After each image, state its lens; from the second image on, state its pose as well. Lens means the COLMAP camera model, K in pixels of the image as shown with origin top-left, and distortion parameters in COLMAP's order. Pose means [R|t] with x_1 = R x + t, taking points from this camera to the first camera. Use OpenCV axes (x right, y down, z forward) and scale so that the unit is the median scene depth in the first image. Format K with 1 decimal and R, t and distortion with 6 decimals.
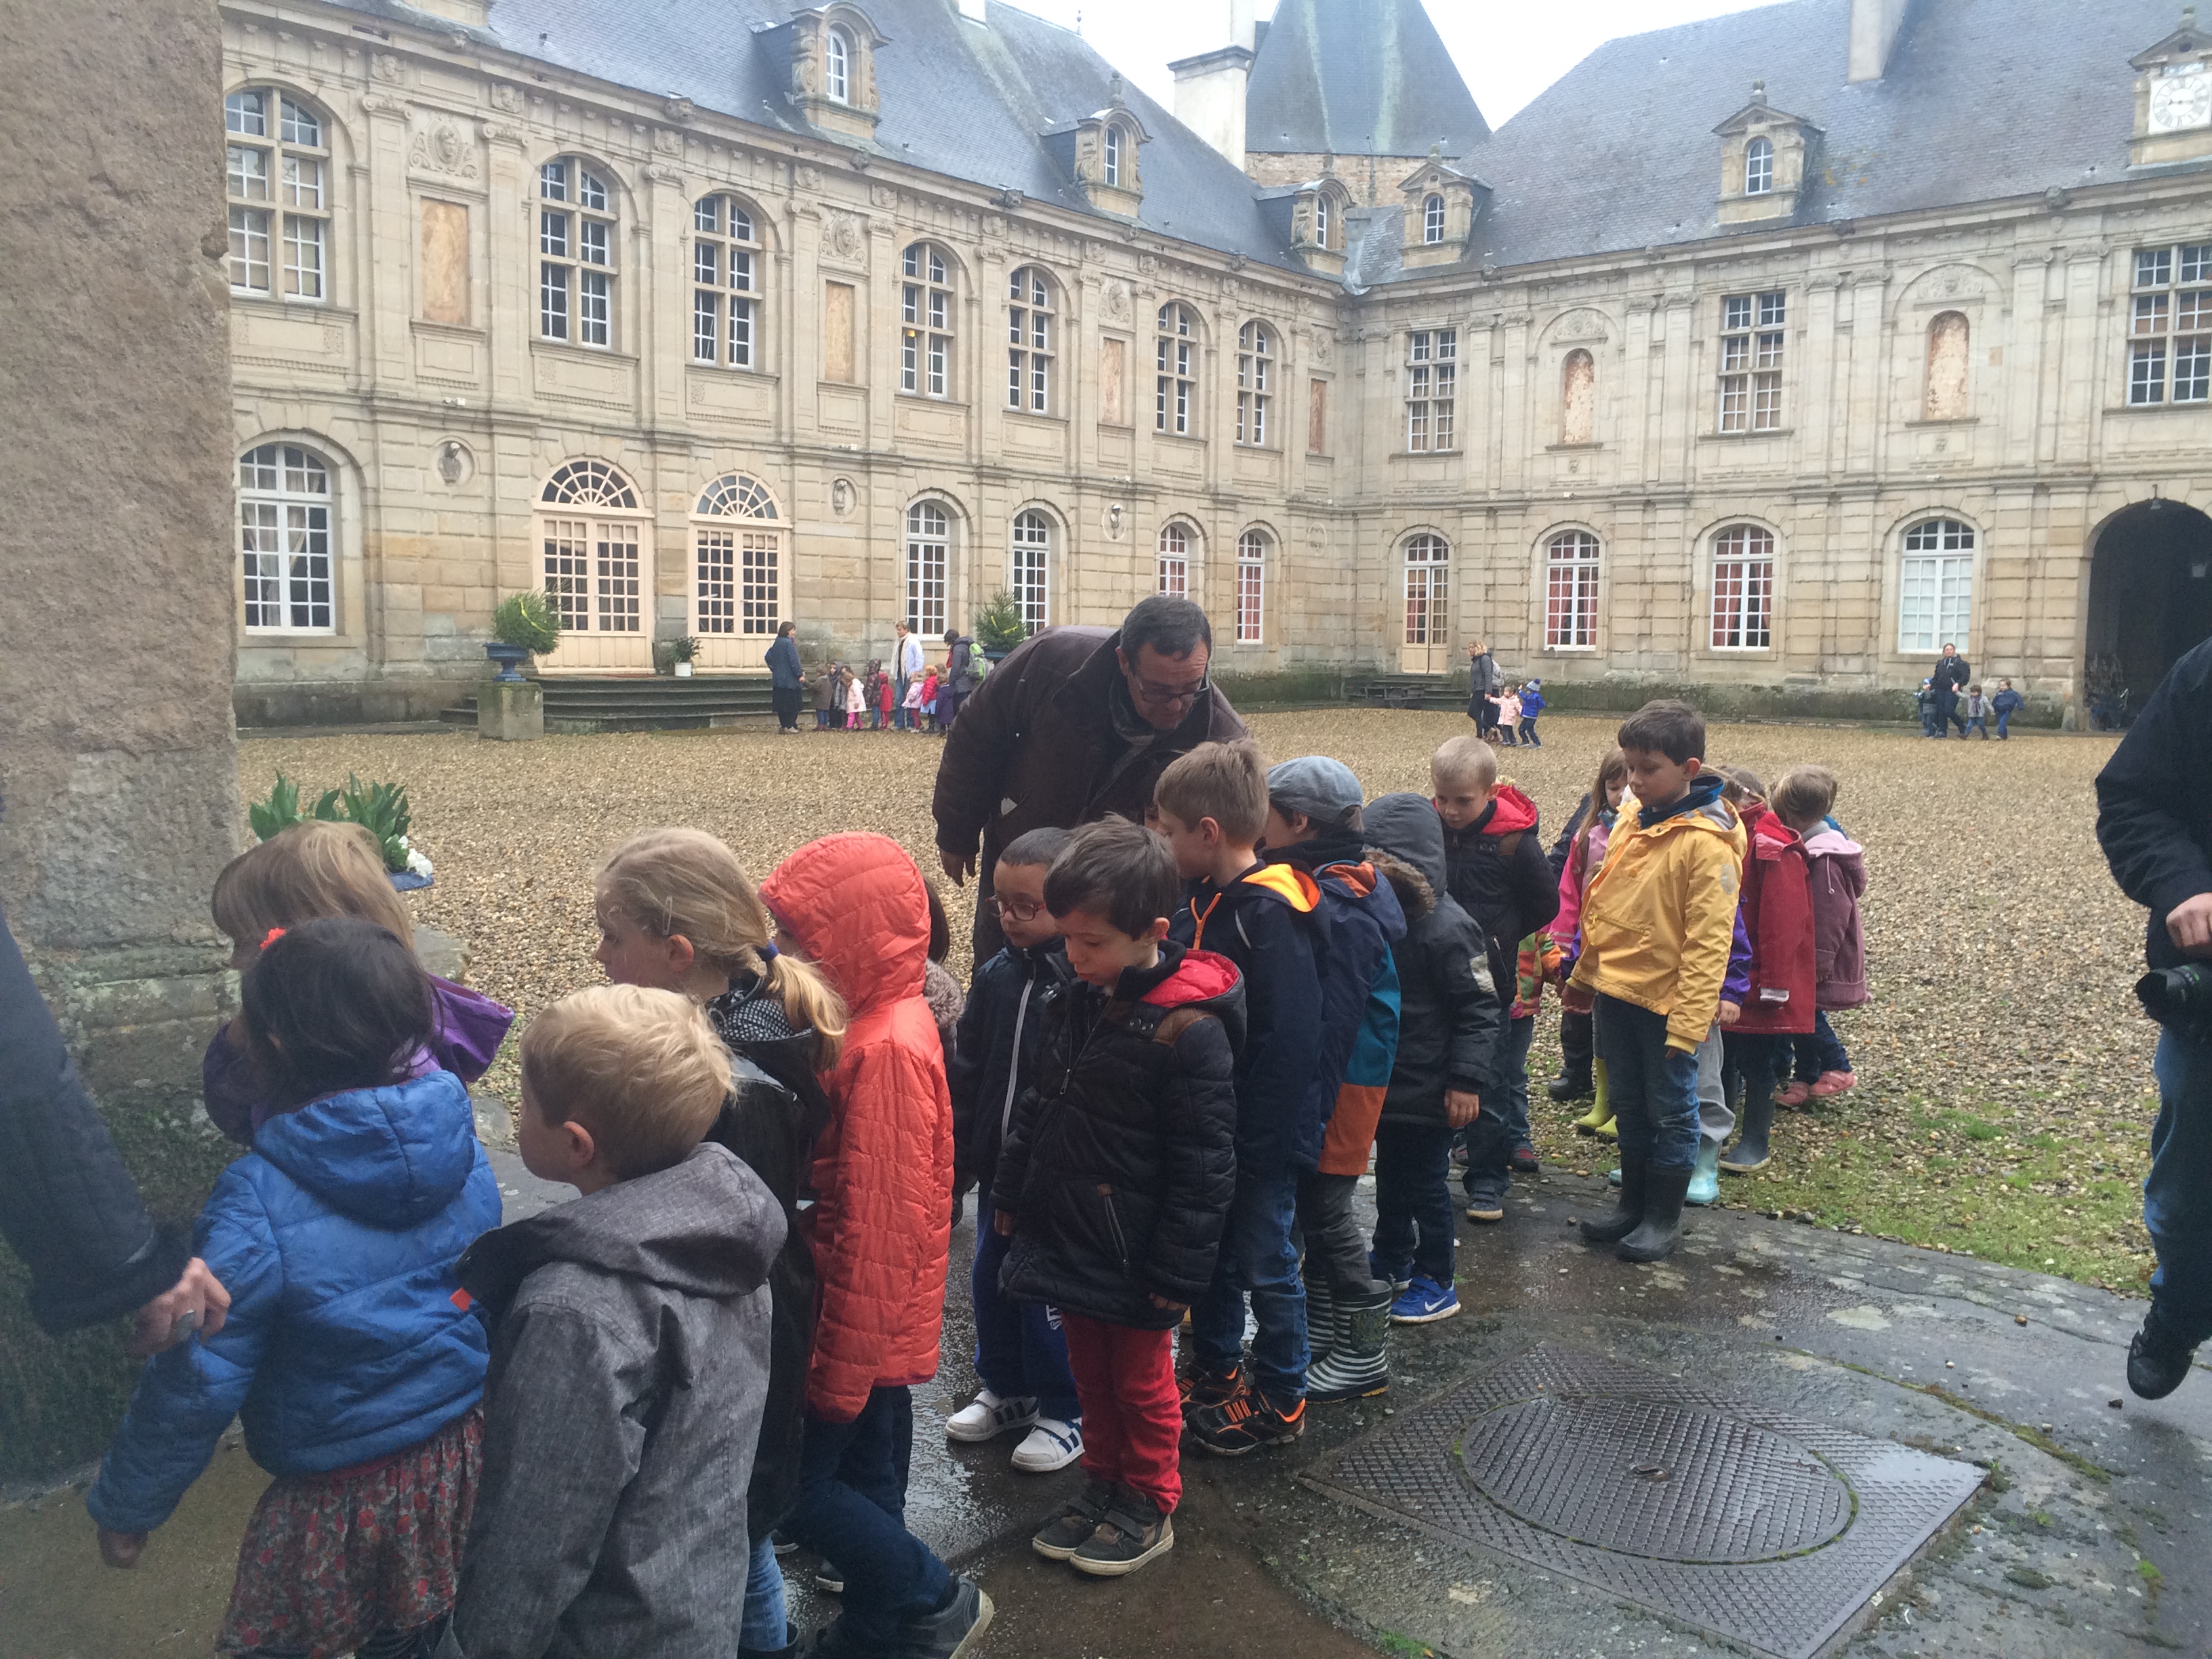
lens RADIAL K [[2013.0, 0, 1106.0], [0, 2013.0, 829.5], [0, 0, 1]] dist [0.094326, -0.138733]
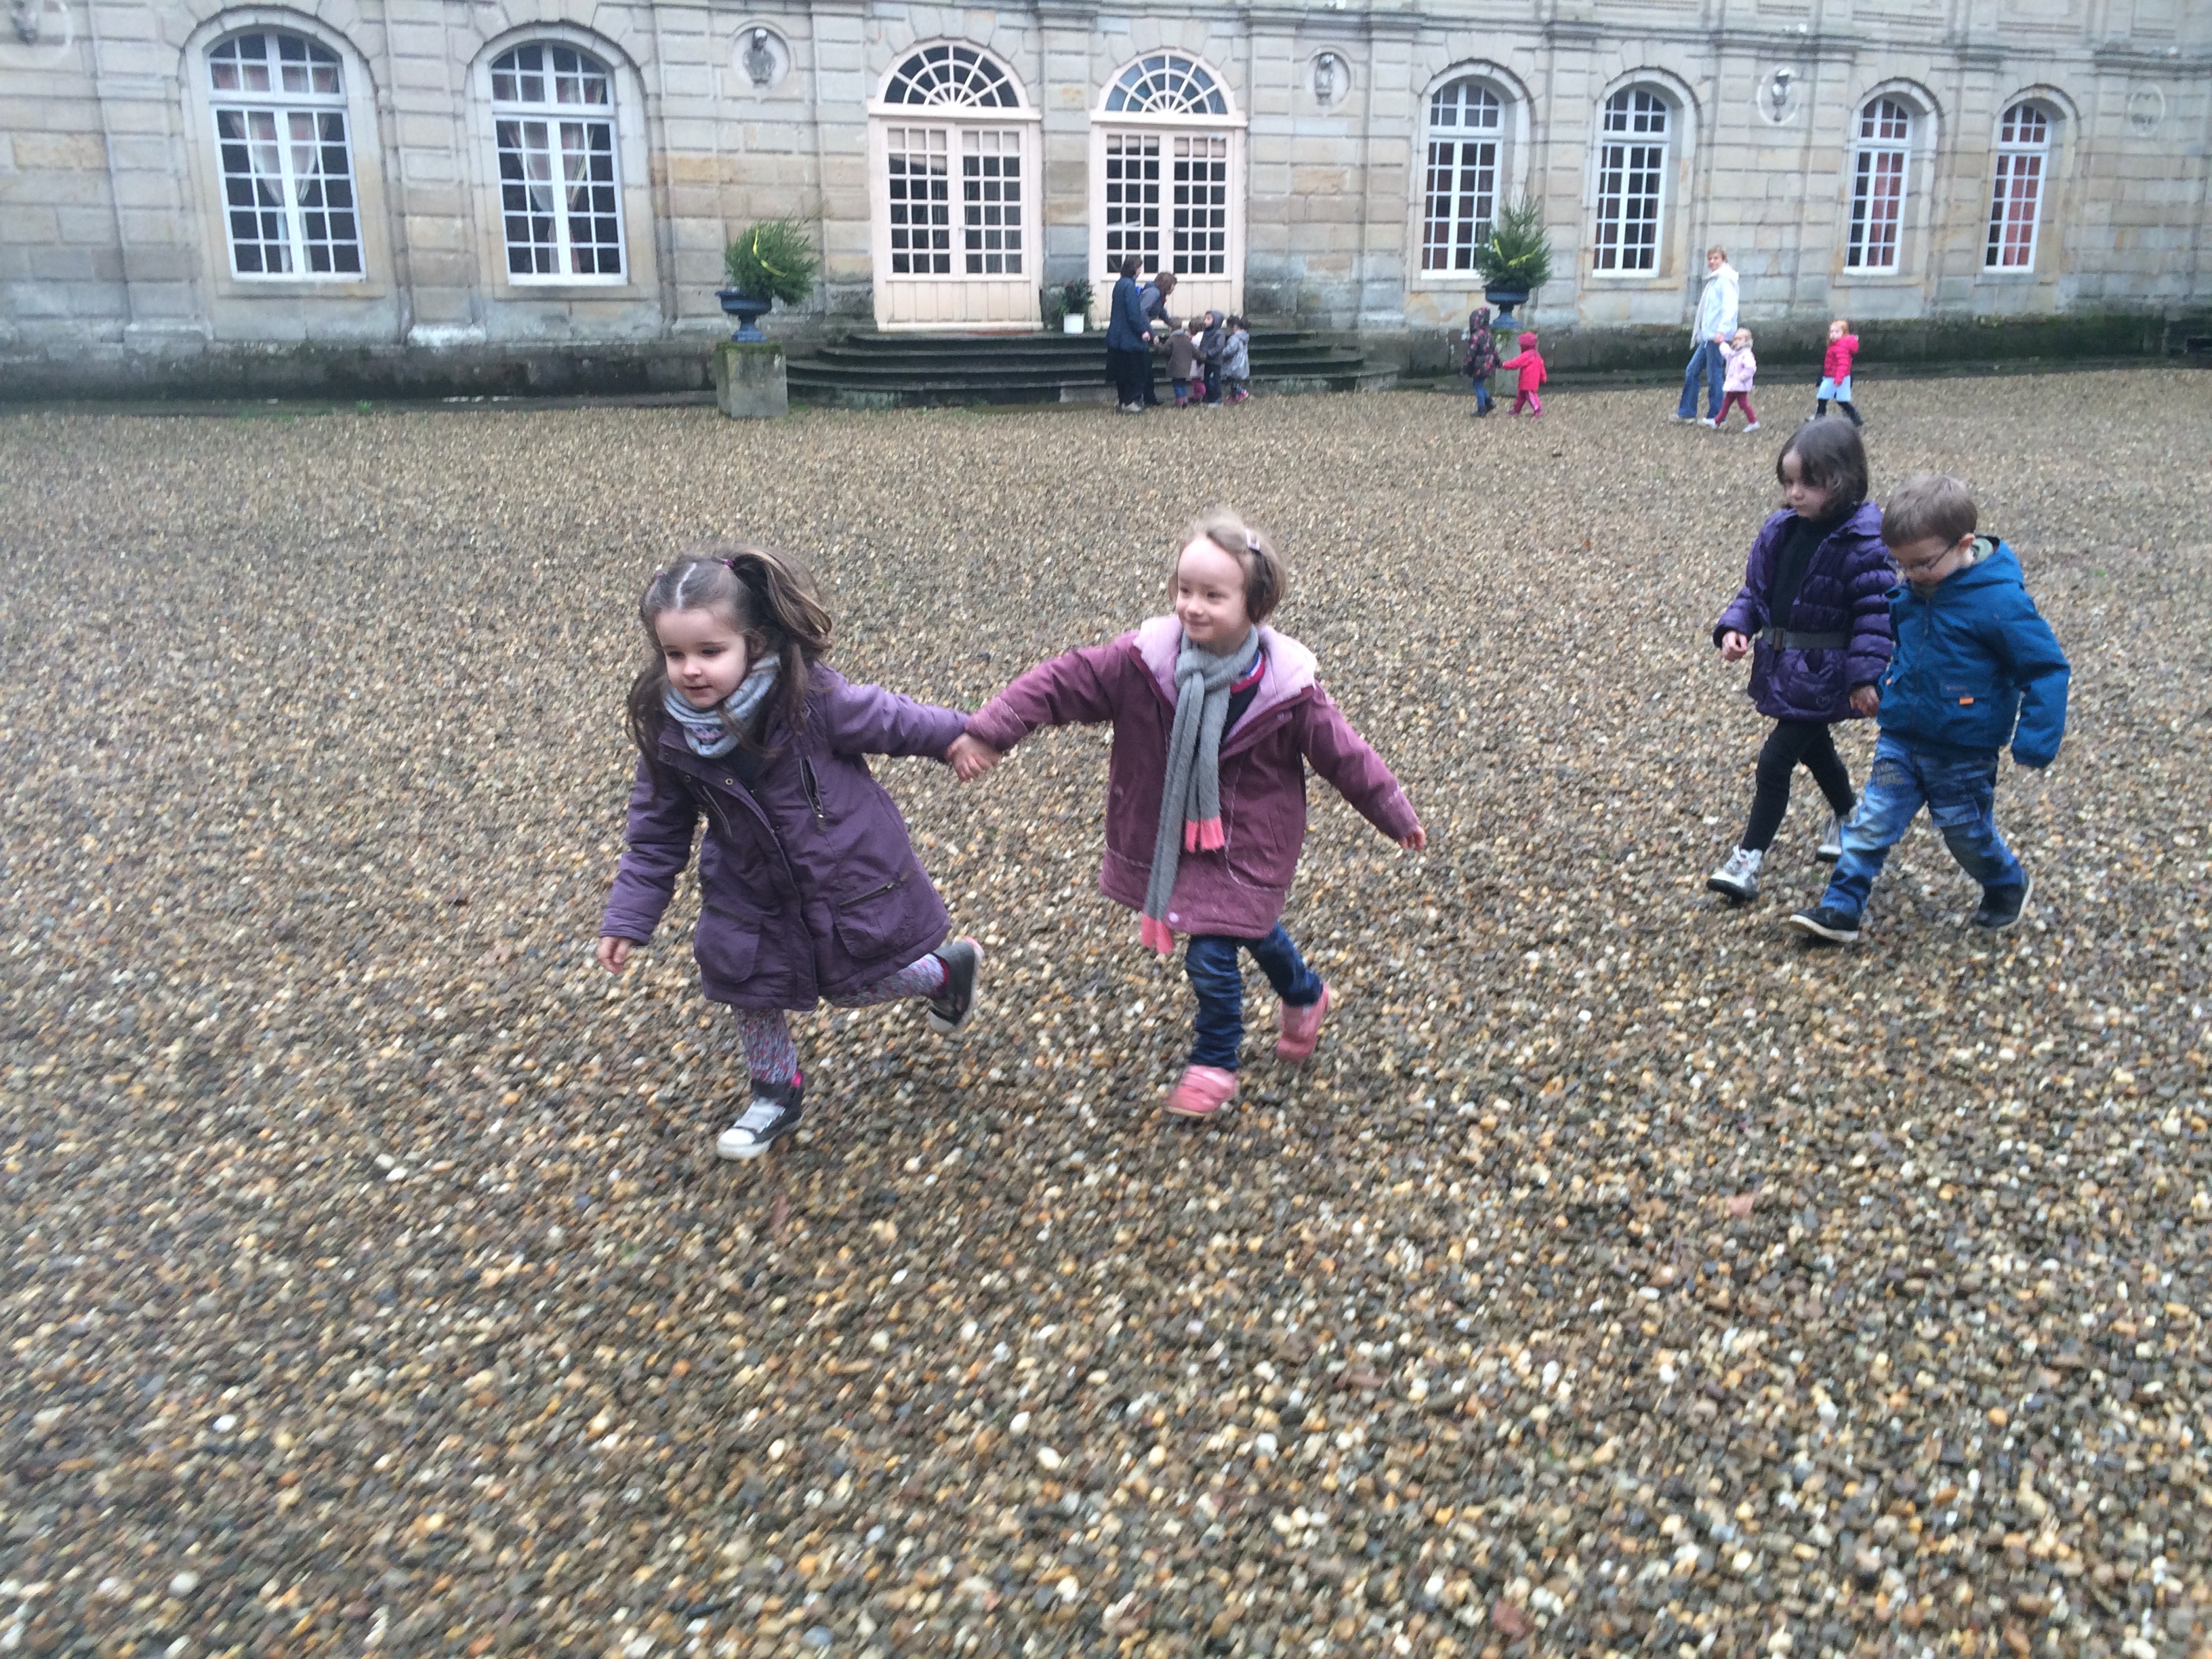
lens RADIAL K [[1851.5, 0, 1098.7], [0, 1851.5, 825.7], [0, 0, 1]] dist [0.077935, -0.103344]
pose [[0.880789, 0.124163, -0.456941, 0.153900], [-0.033048, 0.978775, 0.202255, -0.034772], [0.472355, -0.163043, 0.866197, 0.345430]]
